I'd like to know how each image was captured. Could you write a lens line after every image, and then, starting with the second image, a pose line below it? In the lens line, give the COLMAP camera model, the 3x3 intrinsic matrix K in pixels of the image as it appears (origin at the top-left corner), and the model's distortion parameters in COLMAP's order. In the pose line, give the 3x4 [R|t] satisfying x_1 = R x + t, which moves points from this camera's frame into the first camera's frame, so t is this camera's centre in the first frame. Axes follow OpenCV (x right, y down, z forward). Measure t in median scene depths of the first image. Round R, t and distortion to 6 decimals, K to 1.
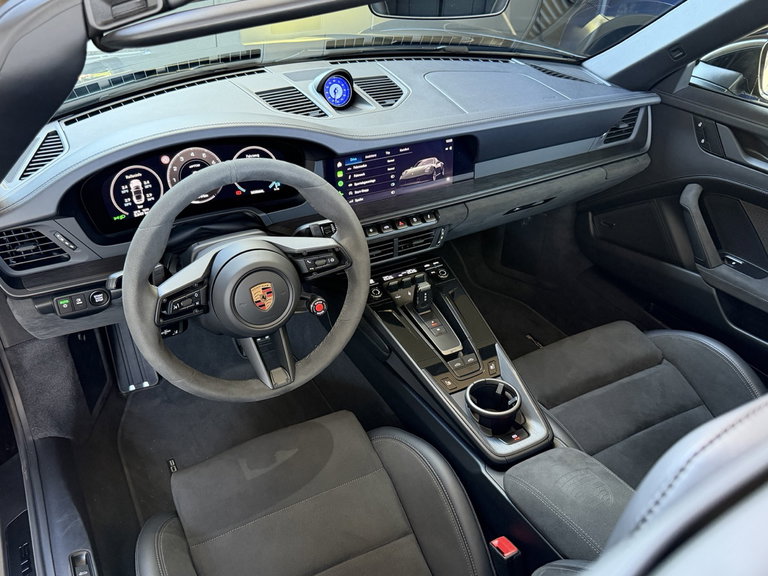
lens RADIAL K [[650.3, 0, 384.0], [0, 650.3, 288.0], [0, 0, 1]] dist [0.001732, 0.000020]
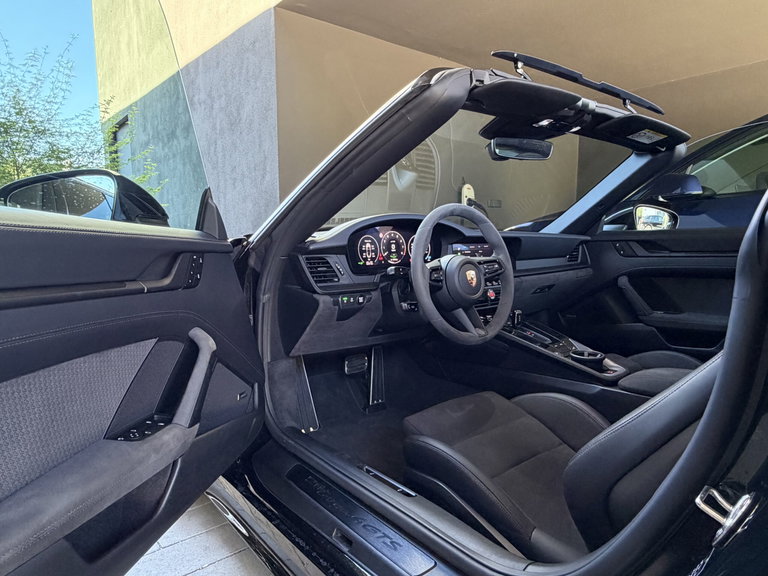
lens RADIAL K [[472.7, 0, 384.0], [0, 472.7, 288.0], [0, 0, 1]] dist [0.001131, 0.000151]
pose [[0.983165, -0.043263, 0.177522, -0.501437], [0.116247, 0.897680, -0.425039, 0.428591], [-0.140969, 0.438520, 0.887597, -0.075672]]
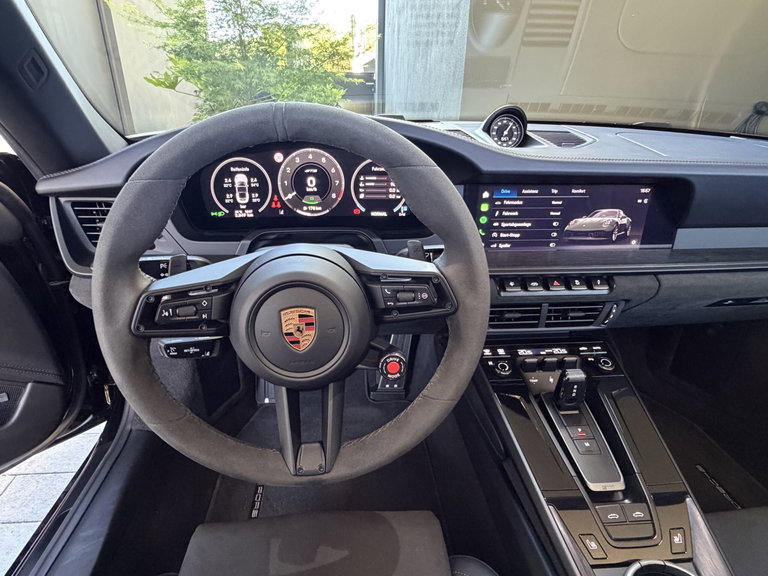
lens RADIAL K [[431.3, 0, 369.7], [0, 431.3, 288.7], [0, 0, 1]] dist [-0.005231, -0.000686]
pose [[0.908250, 0.171225, -0.381791, 0.021880], [-0.222612, 0.970326, -0.094405, 0.000278], [0.354297, 0.170734, 0.919415, 0.483222]]
